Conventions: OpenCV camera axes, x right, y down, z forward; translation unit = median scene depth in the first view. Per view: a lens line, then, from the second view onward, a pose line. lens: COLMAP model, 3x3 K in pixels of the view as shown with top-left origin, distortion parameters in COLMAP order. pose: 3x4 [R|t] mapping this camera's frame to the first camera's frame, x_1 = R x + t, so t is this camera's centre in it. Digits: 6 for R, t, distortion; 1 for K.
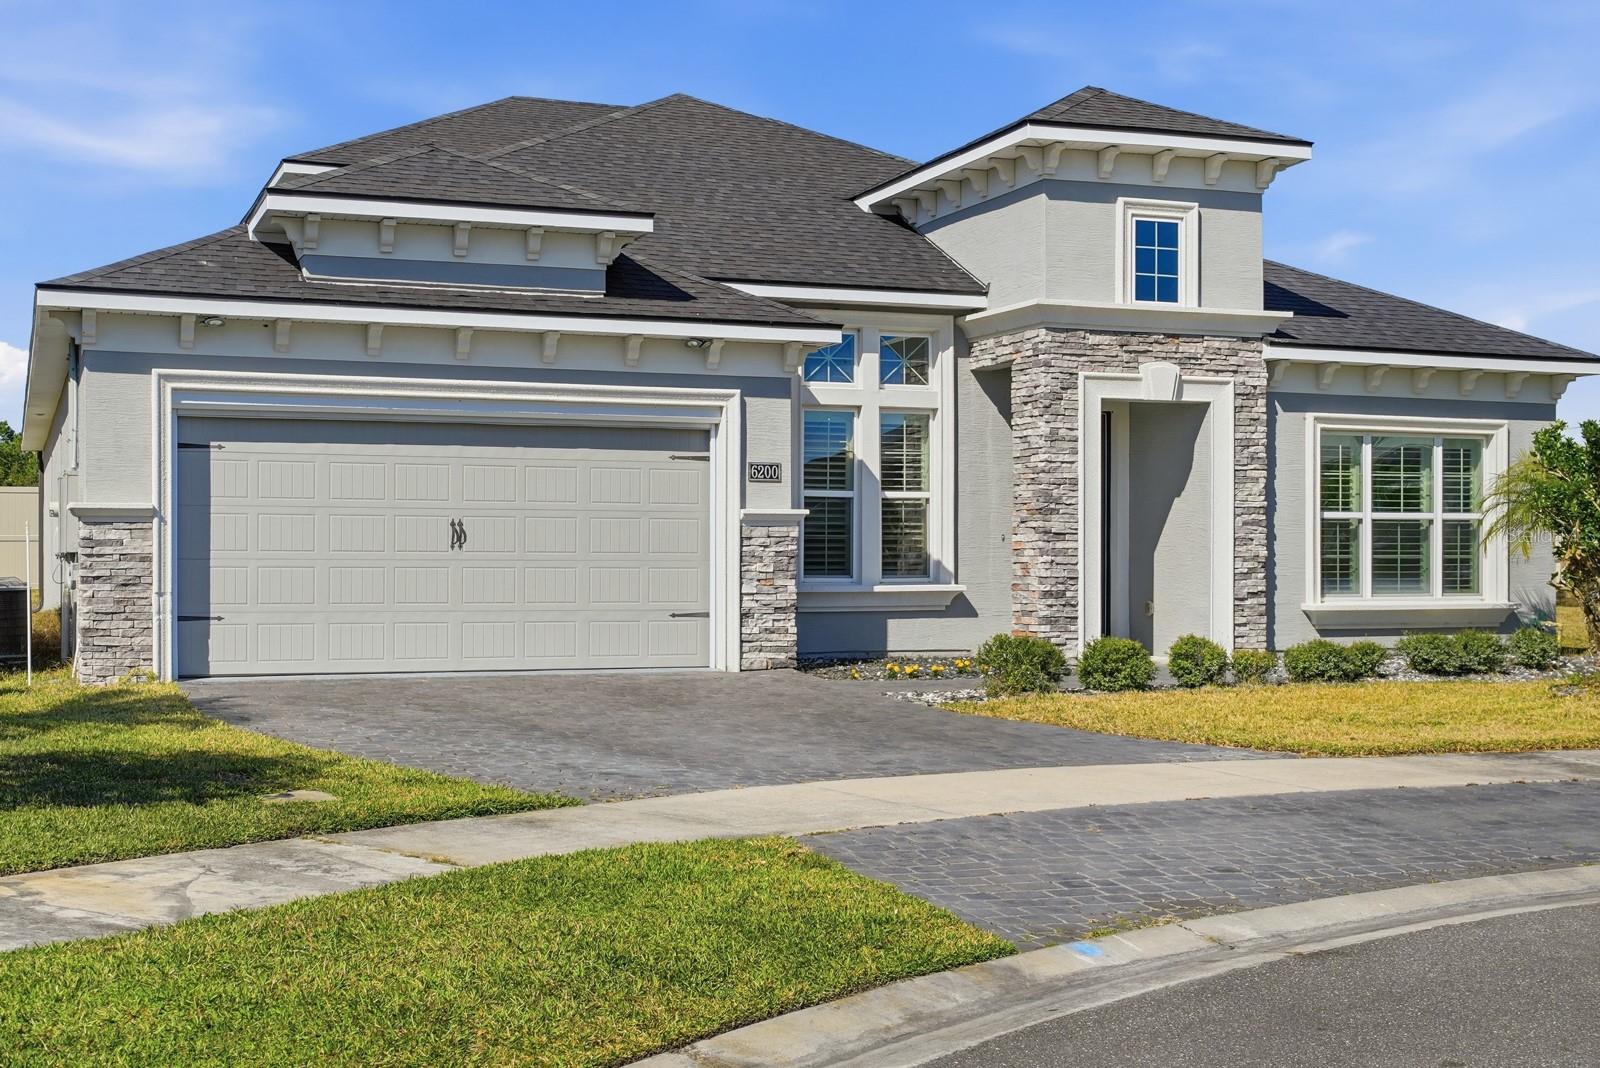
lens RADIAL K [[2047.2, 0, 797.7], [0, 2047.2, 564.4], [0, 0, 1]] dist [-0.001235, 0.000000]
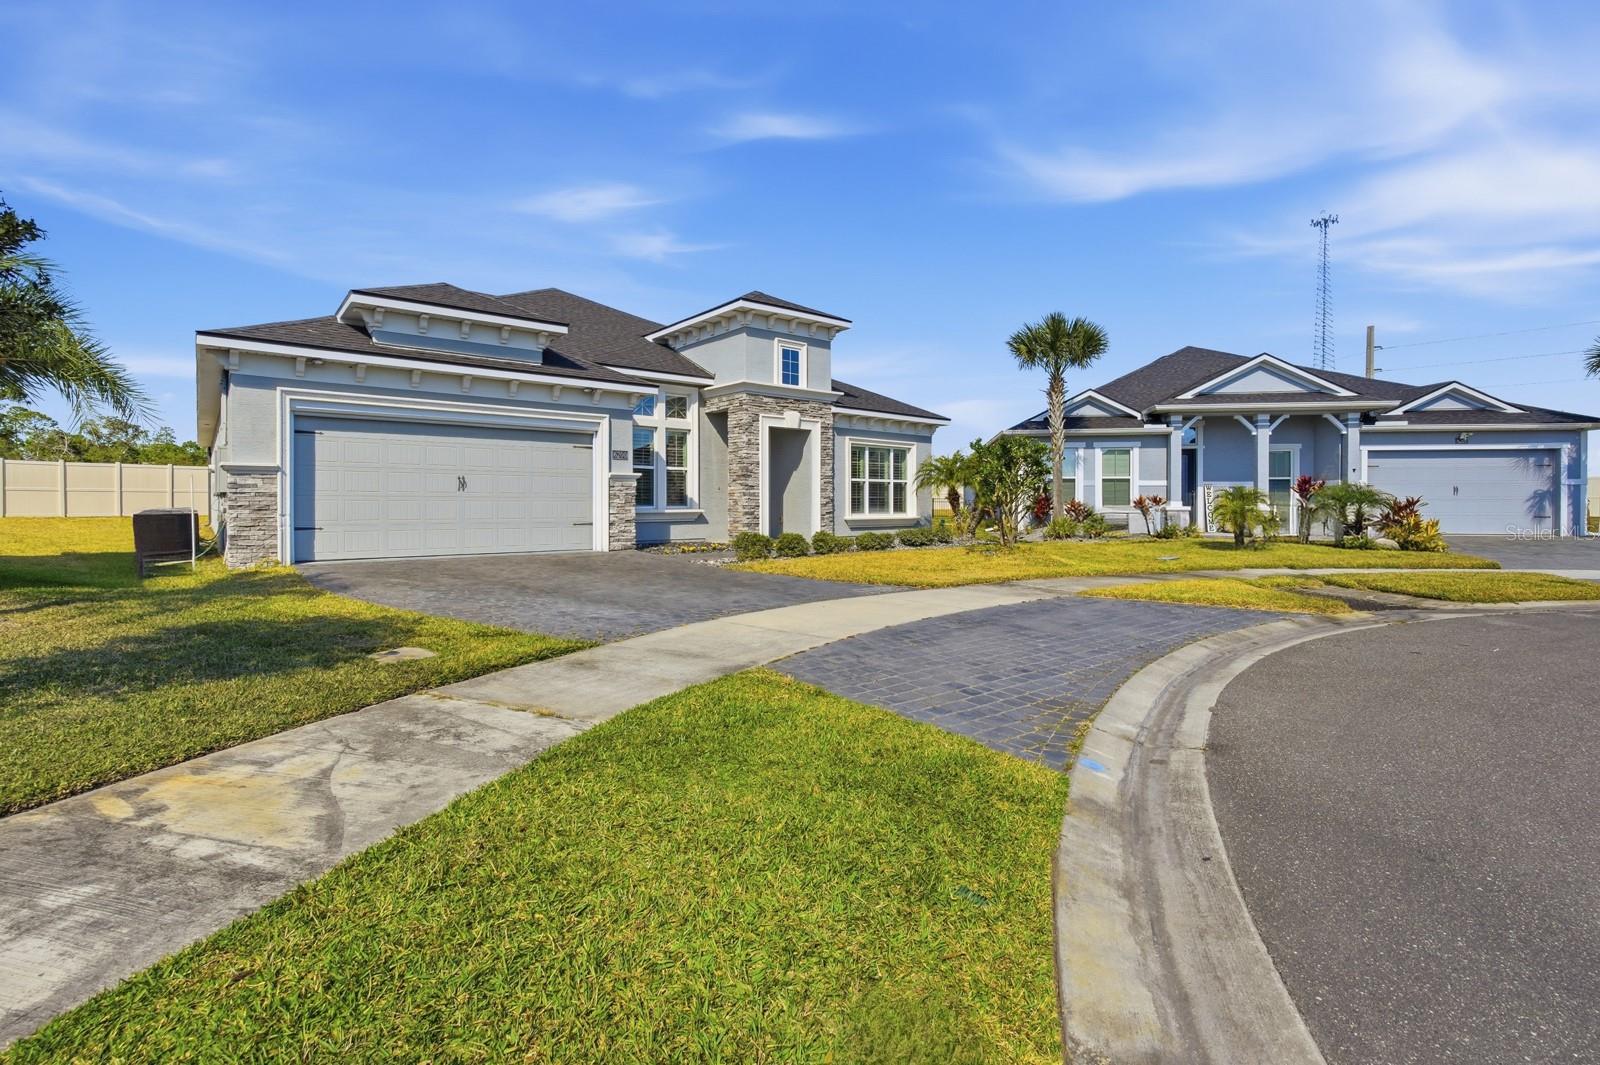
lens RADIAL K [[730.4, 0, 796.4], [0, 730.4, 506.6], [0, 0, 1]] dist [-0.012692, 0.005545]
pose [[0.949159, -0.002489, 0.314788, -0.076351], [0.001804, 0.999995, 0.002466, 0.005368], [-0.314793, -0.001773, 0.949159, 0.230160]]
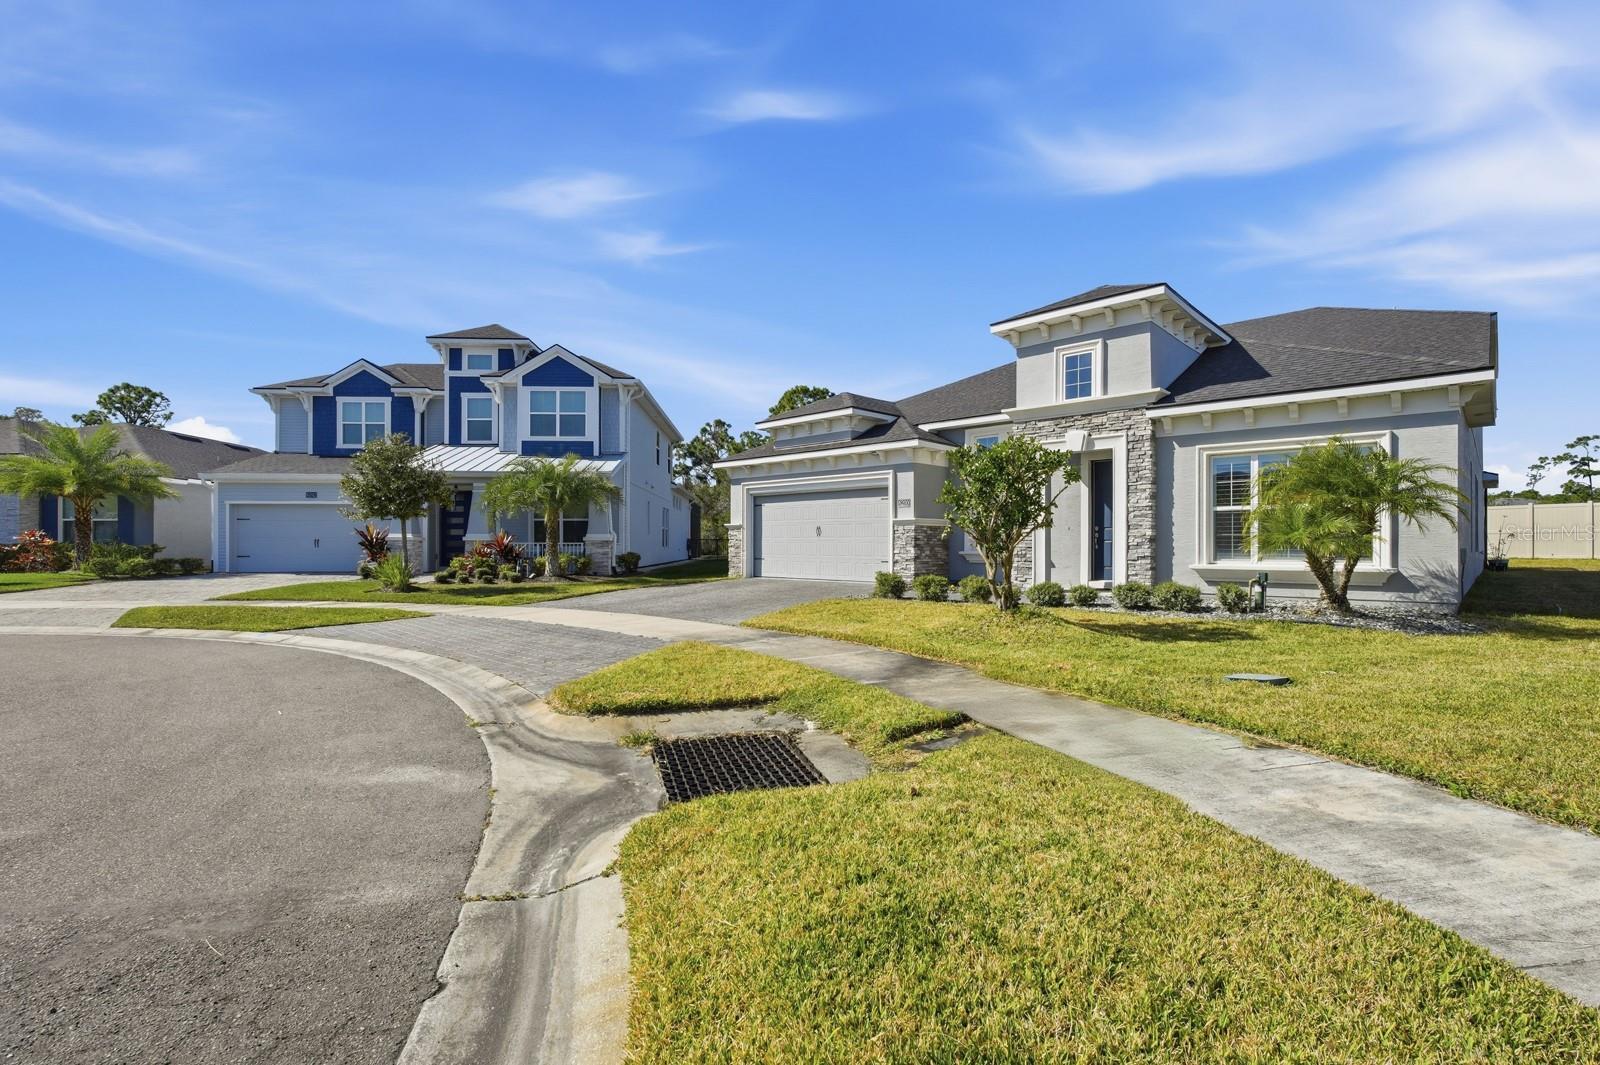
lens RADIAL K [[730.4, 0, 799.3], [0, 730.4, 541.2], [0, 0, 1]] dist [-0.012692, 0.005545]
pose [[0.414864, -0.005166, -0.909869, 0.680791], [-0.001971, 0.999976, -0.006576, 0.005633], [0.909881, 0.004522, 0.414844, 0.508328]]
